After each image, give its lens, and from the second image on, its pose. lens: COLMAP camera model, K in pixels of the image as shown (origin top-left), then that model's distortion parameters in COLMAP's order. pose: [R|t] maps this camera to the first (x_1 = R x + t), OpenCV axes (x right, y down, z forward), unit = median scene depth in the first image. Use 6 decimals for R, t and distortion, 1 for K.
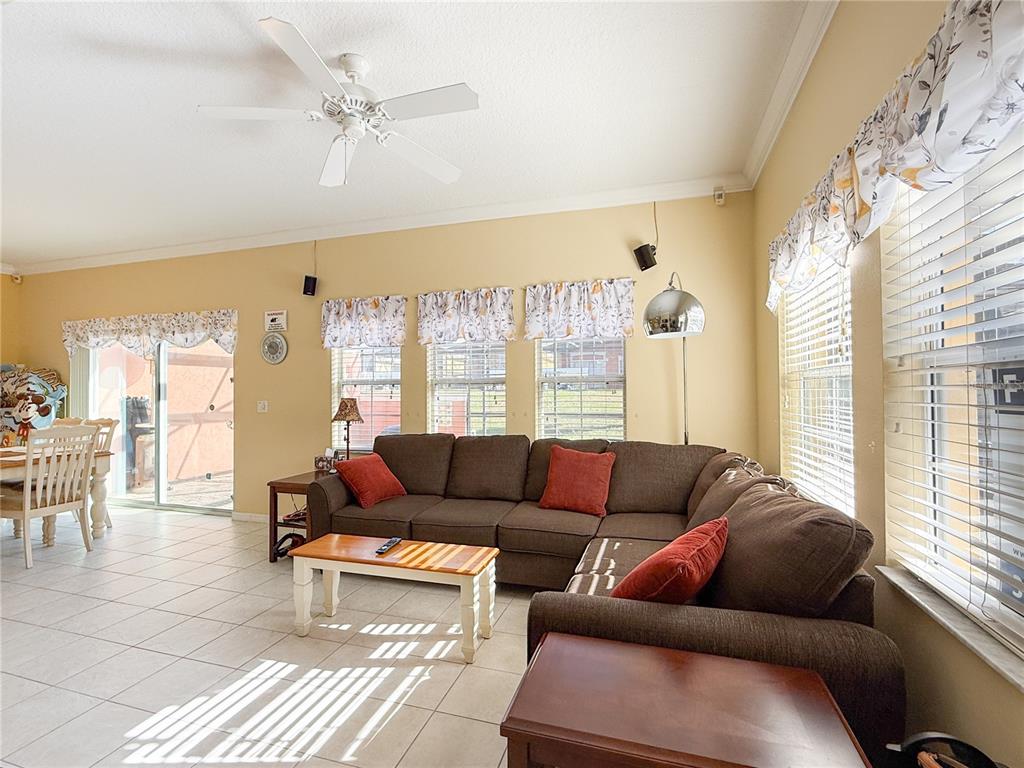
lens RADIAL K [[482.2, 0, 507.5], [0, 482.2, 381.8], [0, 0, 1]] dist [0.007814, -0.001575]
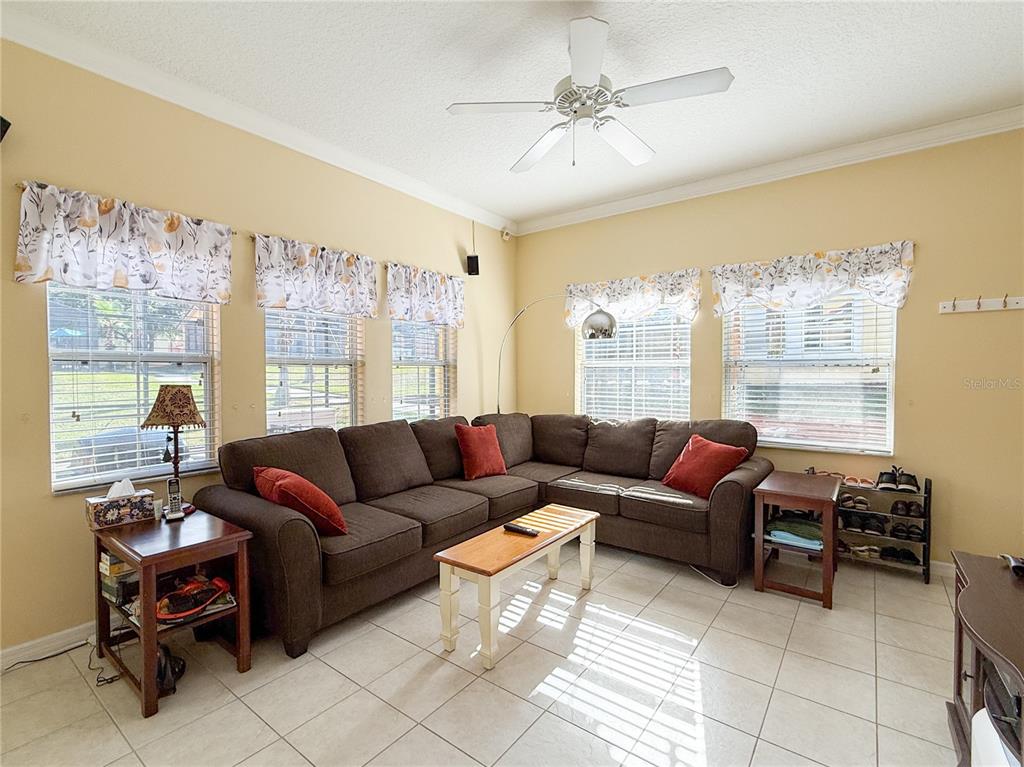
lens RADIAL K [[482.2, 0, 512.4], [0, 482.2, 380.7], [0, 0, 1]] dist [0.007814, -0.001575]
pose [[0.332013, -0.009162, 0.943230, -0.650046], [-0.016866, 0.999735, 0.015648, 0.011493], [-0.943124, -0.021104, 0.331770, 0.384080]]
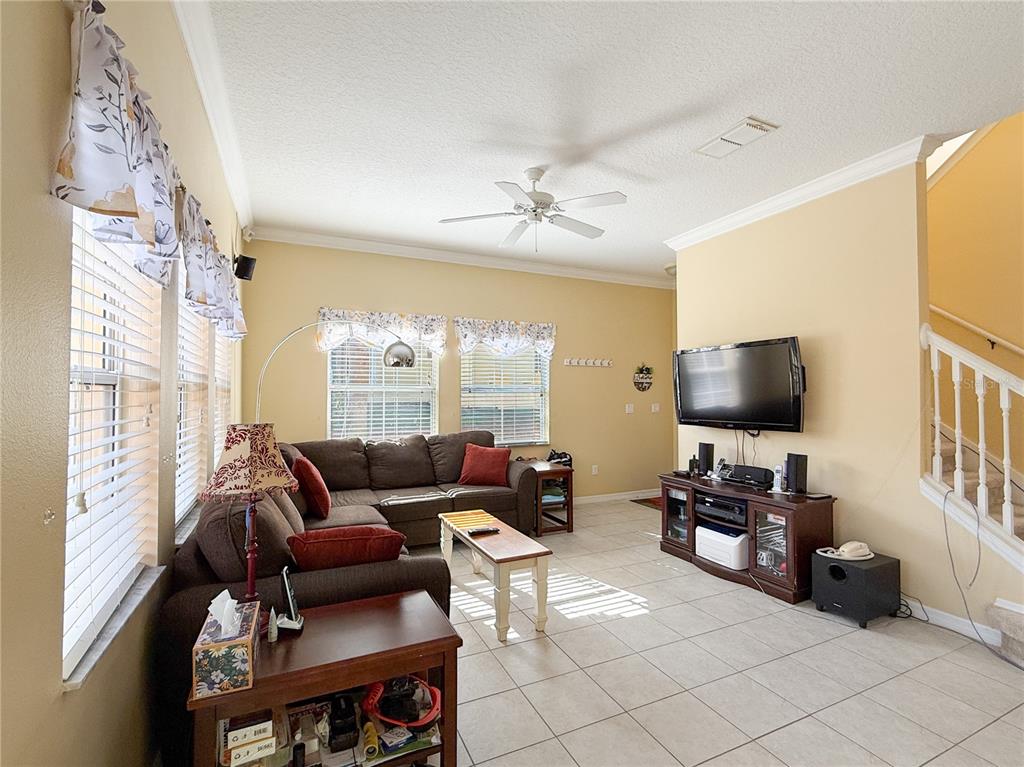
lens RADIAL K [[482.2, 0, 531.4], [0, 482.2, 388.8], [0, 0, 1]] dist [0.007814, -0.001575]
pose [[-0.693469, 0.015659, 0.720316, -0.660330], [-0.006637, 0.999583, -0.028120, 0.015792], [-0.720456, -0.024281, -0.693075, 0.945583]]
